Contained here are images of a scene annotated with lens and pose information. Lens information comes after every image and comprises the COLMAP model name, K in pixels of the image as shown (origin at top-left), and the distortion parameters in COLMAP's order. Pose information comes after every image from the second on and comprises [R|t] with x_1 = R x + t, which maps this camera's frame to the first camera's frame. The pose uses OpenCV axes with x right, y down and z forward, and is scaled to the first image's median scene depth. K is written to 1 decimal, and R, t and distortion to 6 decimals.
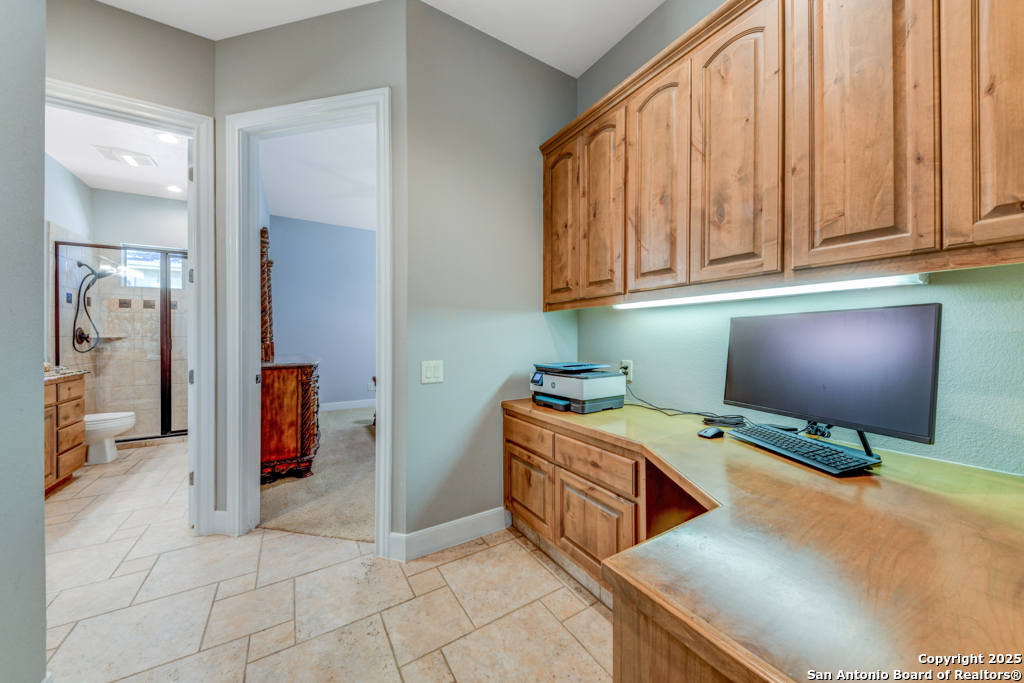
lens RADIAL K [[358.3, 0, 511.4], [0, 358.3, 334.0], [0, 0, 1]] dist [-0.009843, -0.000010]
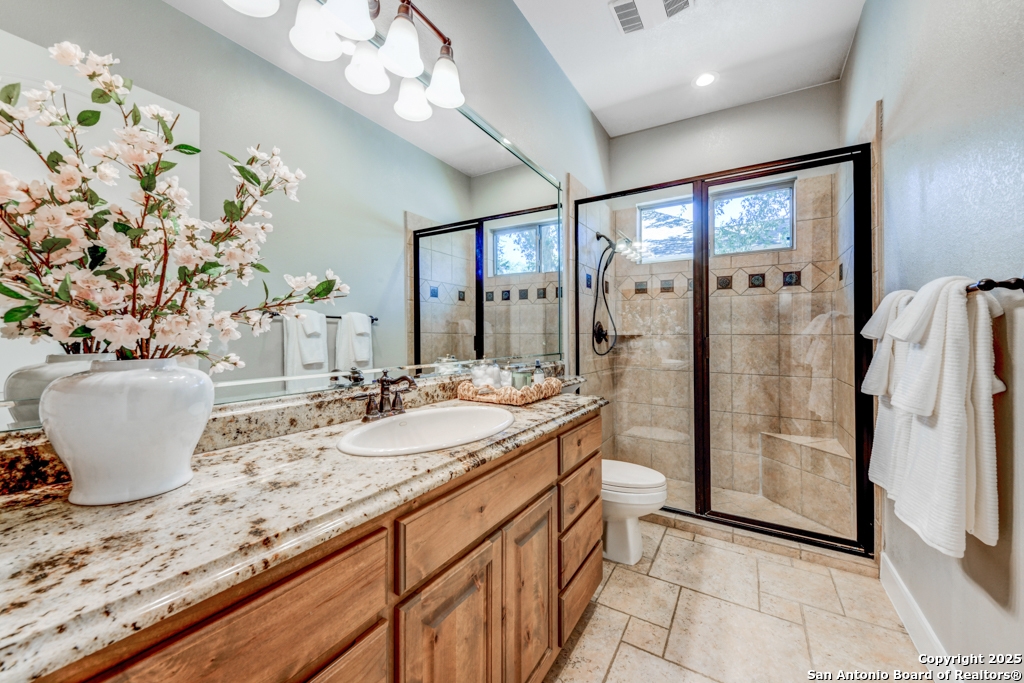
lens RADIAL K [[382.6, 0, 512.4], [0, 382.6, 333.0], [0, 0, 1]] dist [-0.000068, 0.000003]
pose [[0.437577, -0.000041, -0.899181, -0.573685], [0.002277, 0.999997, 0.001062, 0.004310], [0.899178, -0.002512, 0.437576, 0.480223]]
